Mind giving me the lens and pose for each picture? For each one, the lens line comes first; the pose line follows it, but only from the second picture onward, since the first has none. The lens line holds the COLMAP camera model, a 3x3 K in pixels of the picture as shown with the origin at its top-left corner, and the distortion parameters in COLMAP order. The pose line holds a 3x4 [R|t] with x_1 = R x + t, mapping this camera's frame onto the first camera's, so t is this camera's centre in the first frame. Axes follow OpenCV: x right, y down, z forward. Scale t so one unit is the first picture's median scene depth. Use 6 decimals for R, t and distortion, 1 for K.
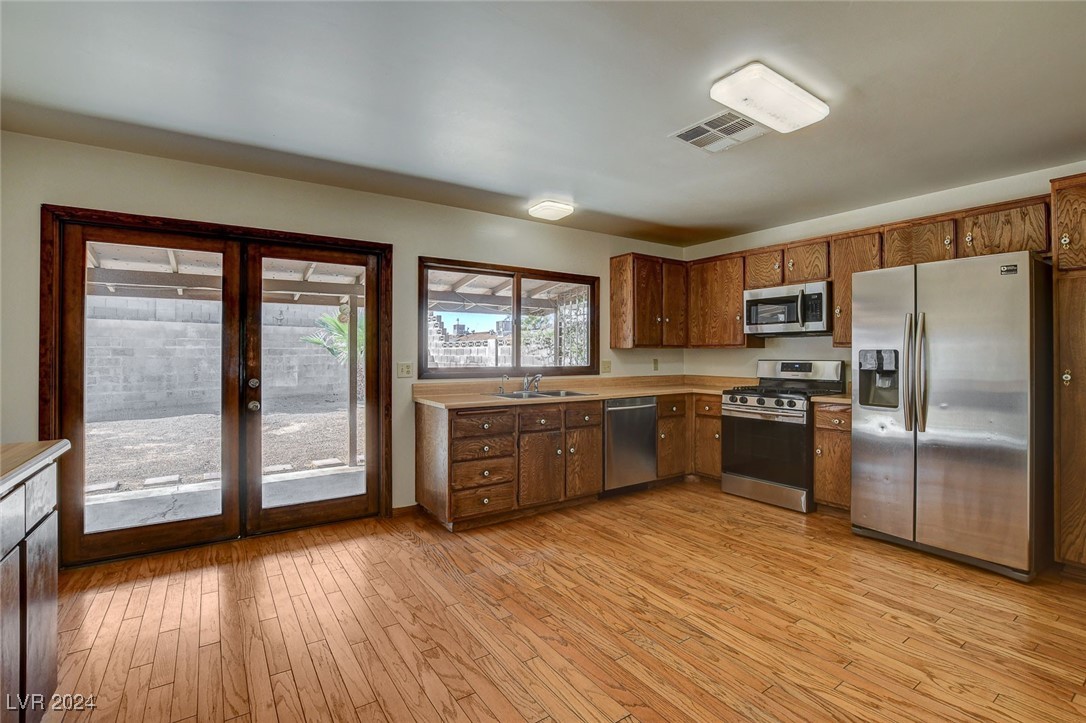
lens RADIAL K [[510.9, 0, 536.9], [0, 510.9, 351.1], [0, 0, 1]] dist [-0.001088, -0.000016]
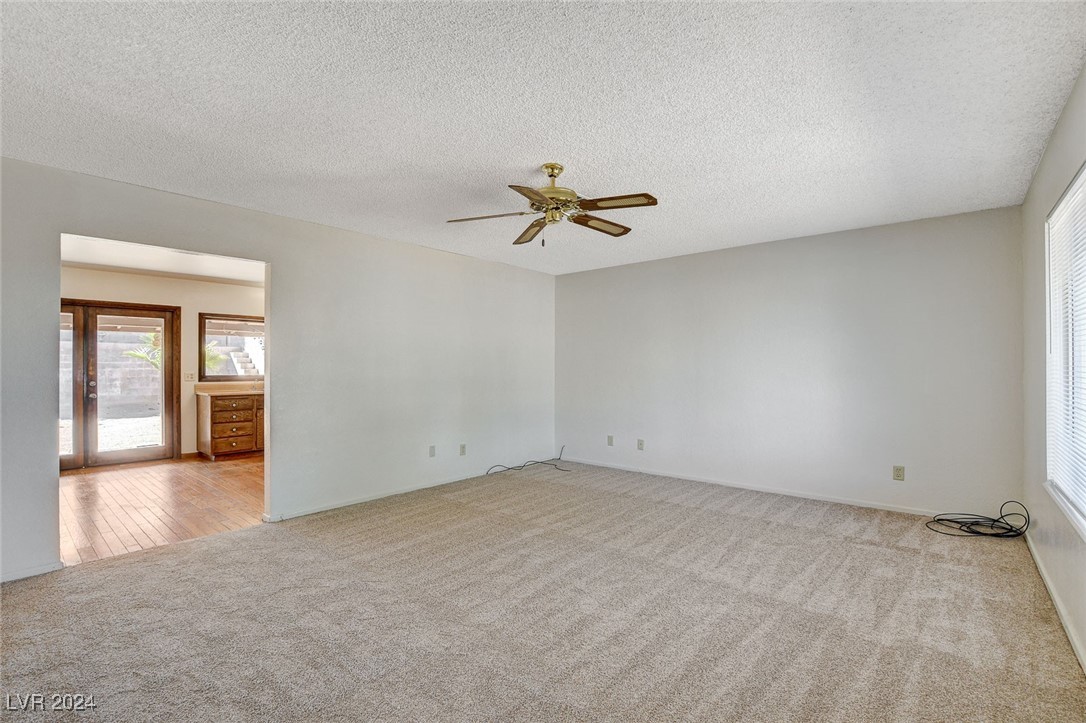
lens RADIAL K [[491.8, 0, 543.0], [0, 491.8, 361.5], [0, 0, 1]] dist [-0.027202, 0.000188]
pose [[0.960710, -0.001422, 0.277552, 0.480121], [0.002522, 0.999990, -0.003605, -0.006600], [-0.277544, 0.004164, 0.960704, -1.015980]]
